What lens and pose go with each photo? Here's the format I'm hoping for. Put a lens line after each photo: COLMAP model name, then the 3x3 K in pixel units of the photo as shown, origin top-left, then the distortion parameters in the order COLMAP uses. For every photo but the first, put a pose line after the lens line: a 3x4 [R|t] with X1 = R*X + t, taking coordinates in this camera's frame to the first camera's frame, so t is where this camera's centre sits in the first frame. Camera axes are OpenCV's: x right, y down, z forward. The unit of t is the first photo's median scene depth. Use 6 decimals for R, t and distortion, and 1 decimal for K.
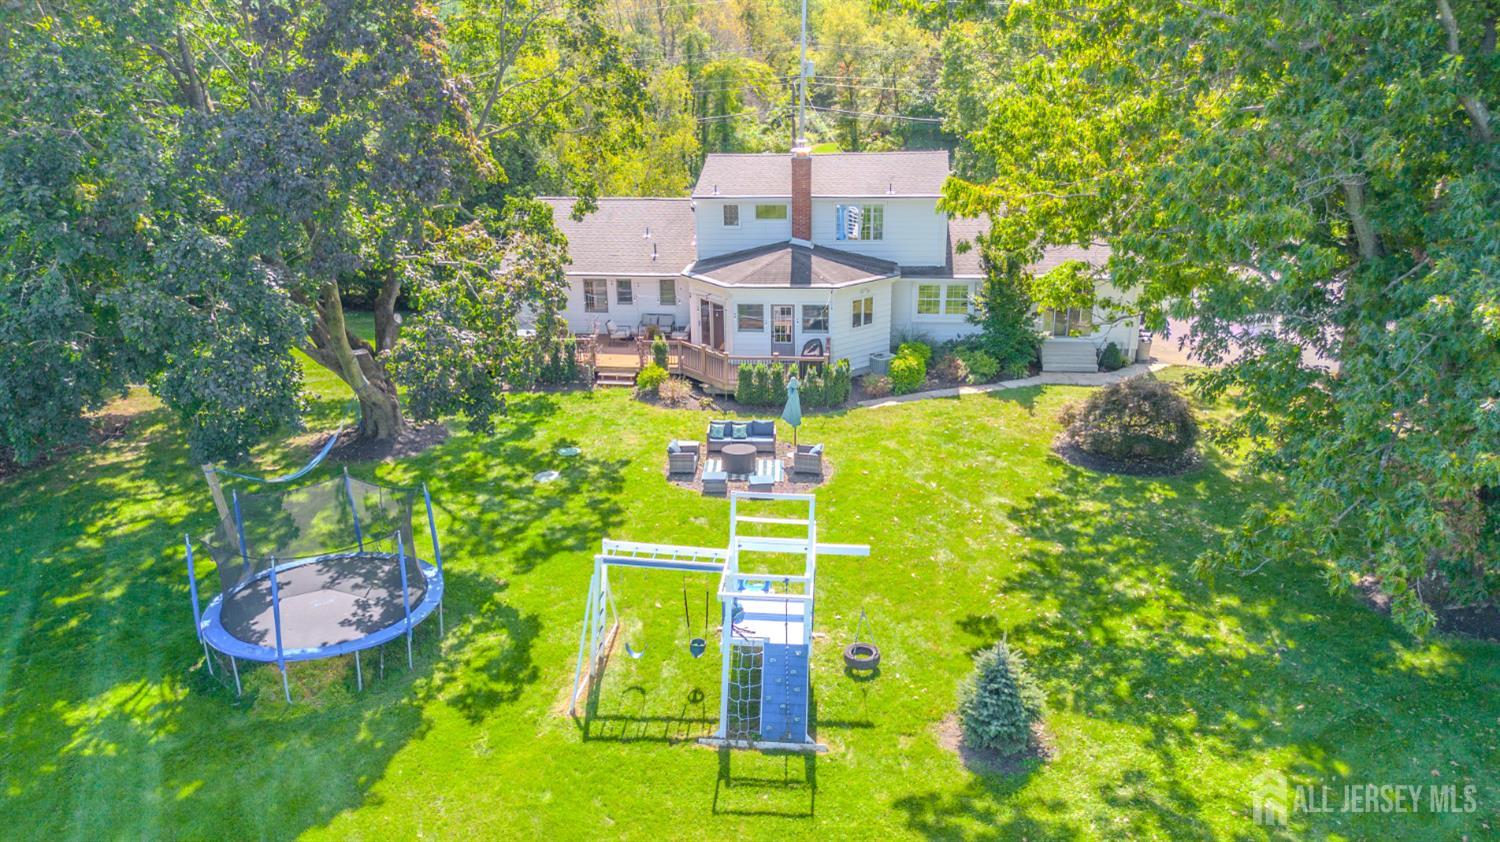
lens RADIAL K [[1110.5, 0, 734.4], [0, 1110.5, 422.4], [0, 0, 1]] dist [0.094384, -0.103059]
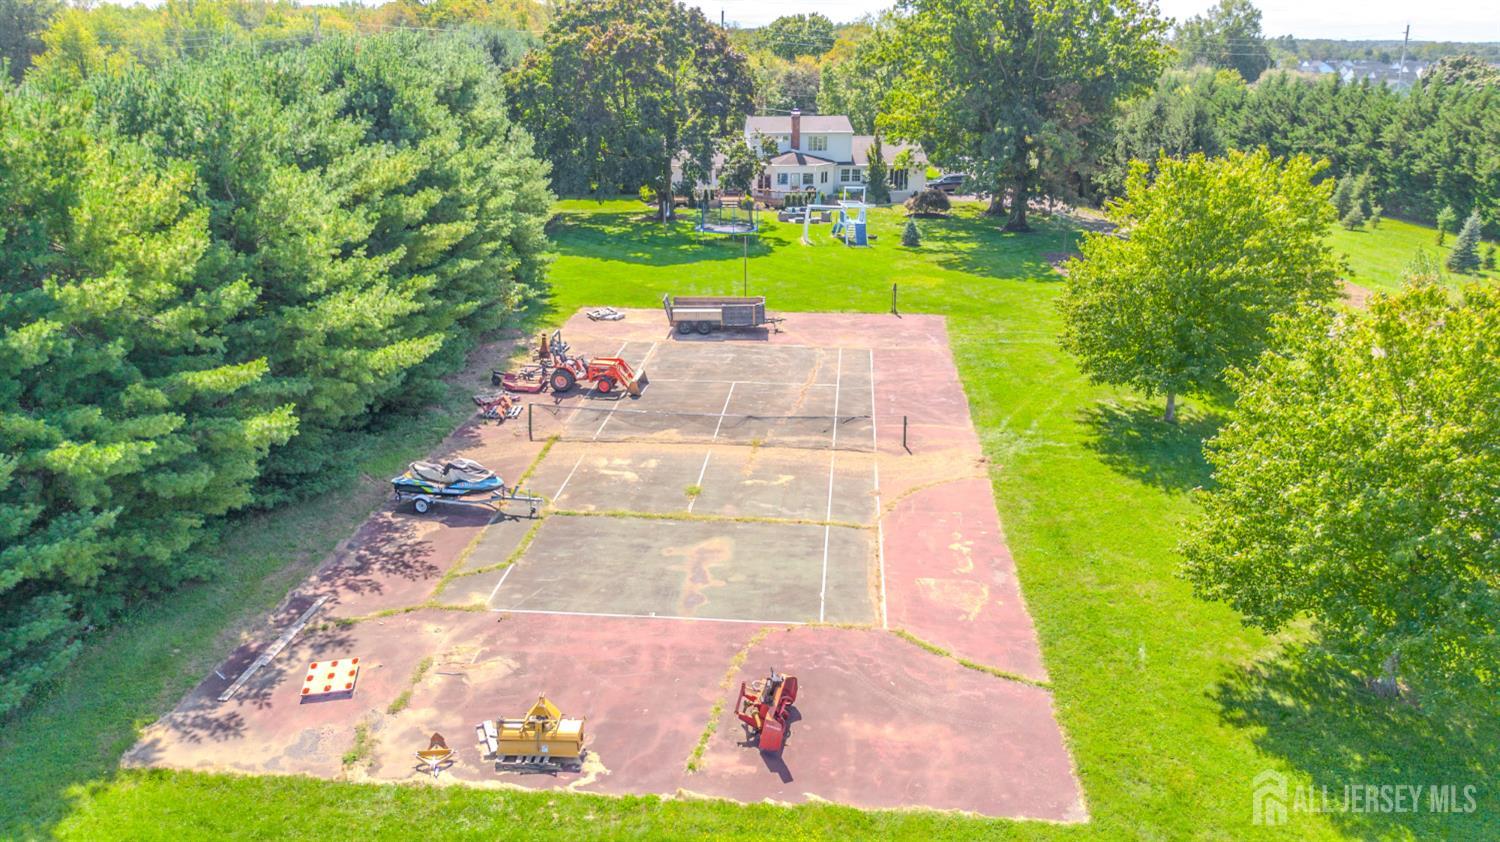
lens RADIAL K [[1063.0, 0, 747.1], [0, 1063.0, 419.3], [0, 0, 1]] dist [0.082262, -0.088333]
pose [[0.975060, -0.050063, 0.216223, -0.615844], [0.050536, 0.998717, 0.003347, 0.438981], [-0.216113, 0.007664, 0.976338, -1.343162]]
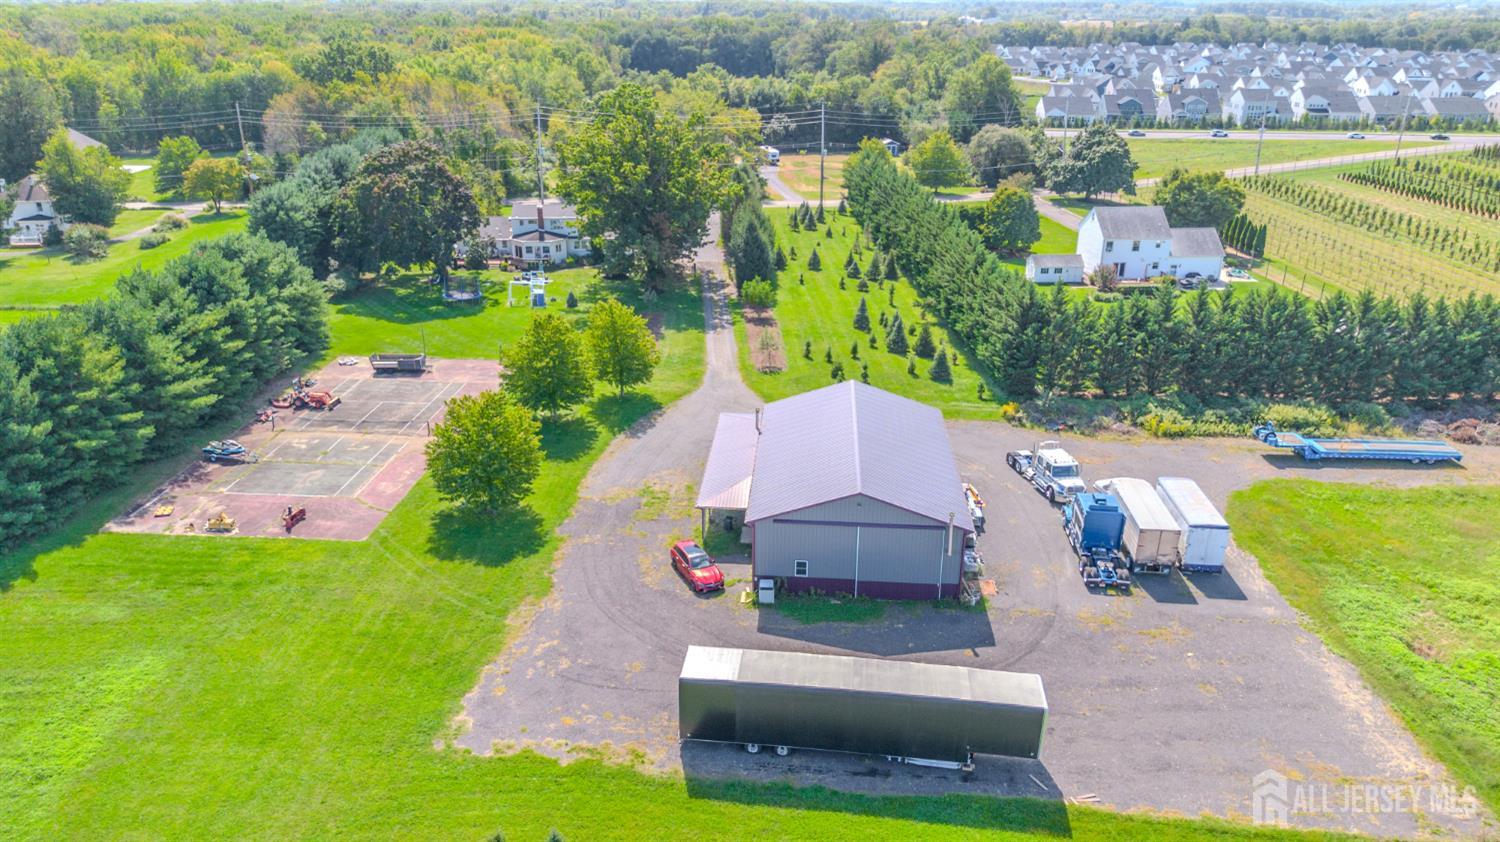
lens RADIAL K [[1068.5, 0, 748.4], [0, 1068.5, 414.0], [0, 0, 1]] dist [0.054274, -0.040814]
pose [[0.972662, -0.062391, 0.223685, -0.114822], [0.055505, 0.997775, 0.036946, 0.384734], [-0.225493, -0.023520, 0.973961, -2.856707]]
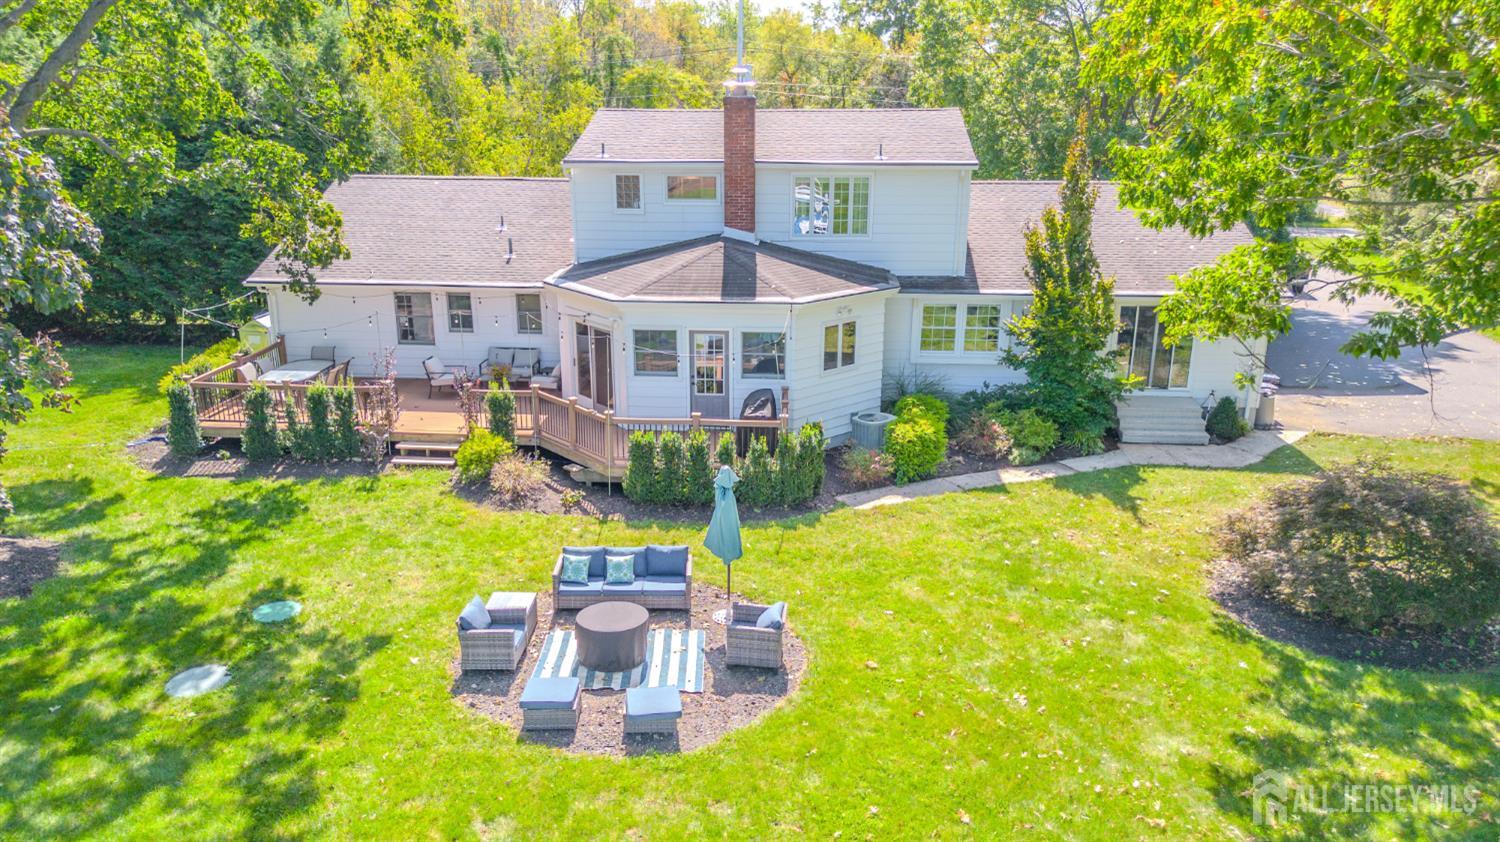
lens RADIAL K [[1063.0, 0, 747.1], [0, 1063.0, 419.3], [0, 0, 1]] dist [0.082262, -0.088333]
pose [[0.997588, 0.003336, 0.069335, 0.024427], [-0.000285, 0.999033, -0.043966, -0.033399], [-0.069415, 0.043840, 0.996624, 0.429812]]
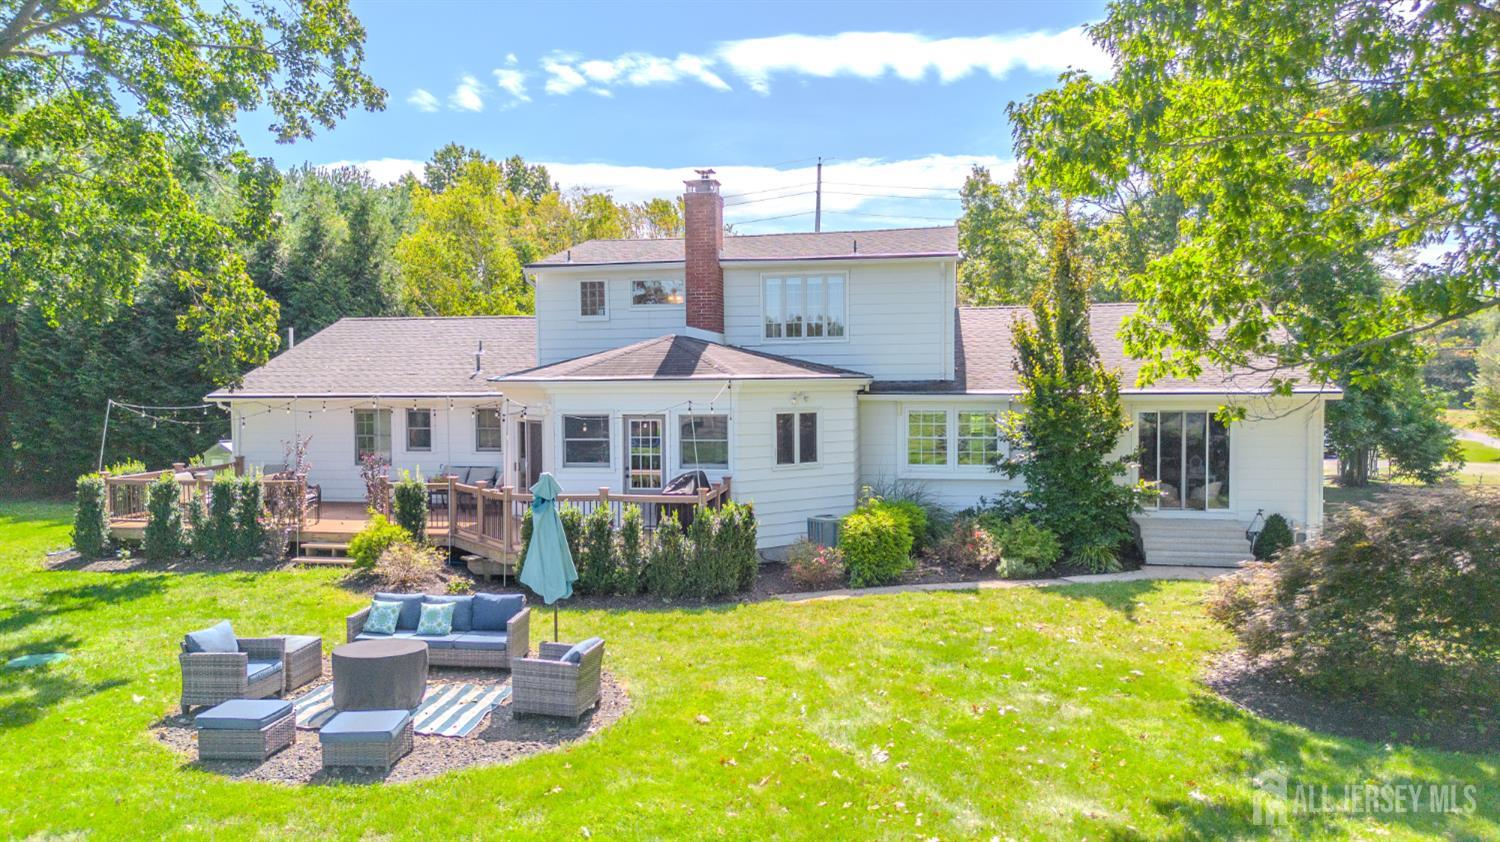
lens RADIAL K [[1068.5, 0, 748.4], [0, 1068.5, 414.0], [0, 0, 1]] dist [0.054274, -0.040814]
pose [[0.998371, 0.014165, -0.055275, 0.121750], [-0.029787, 0.955610, -0.293125, 0.042204], [0.048669, 0.294294, 0.954475, 0.509739]]
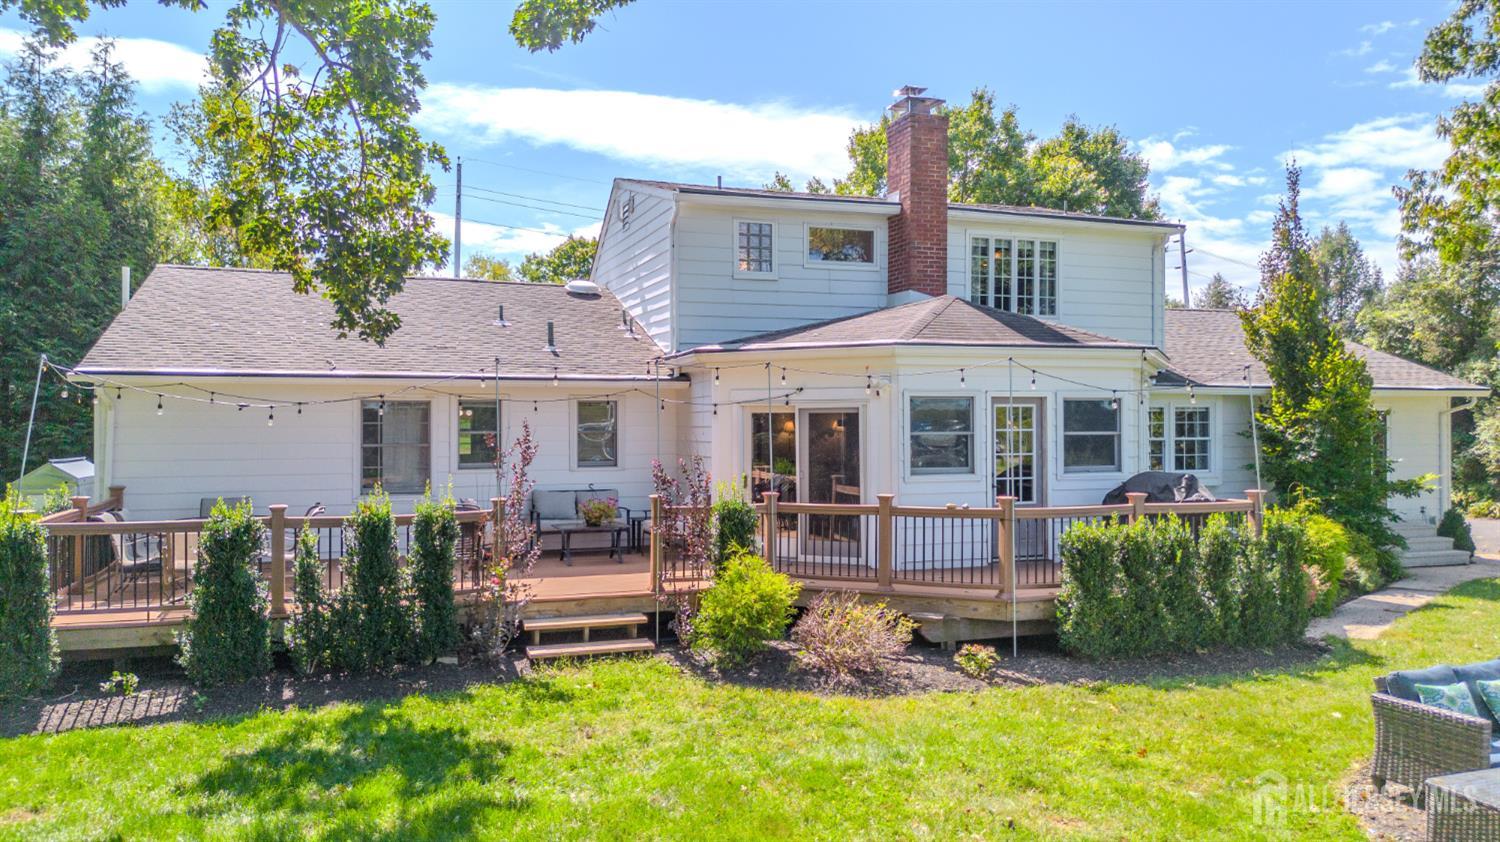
lens RADIAL K [[1068.5, 0, 748.4], [0, 1068.5, 414.0], [0, 0, 1]] dist [0.054274, -0.040814]
pose [[0.888463, 0.022040, 0.458419, -0.204384], [0.136312, 0.941101, -0.309433, -0.000776], [-0.438238, 0.337407, 0.833129, 0.735407]]
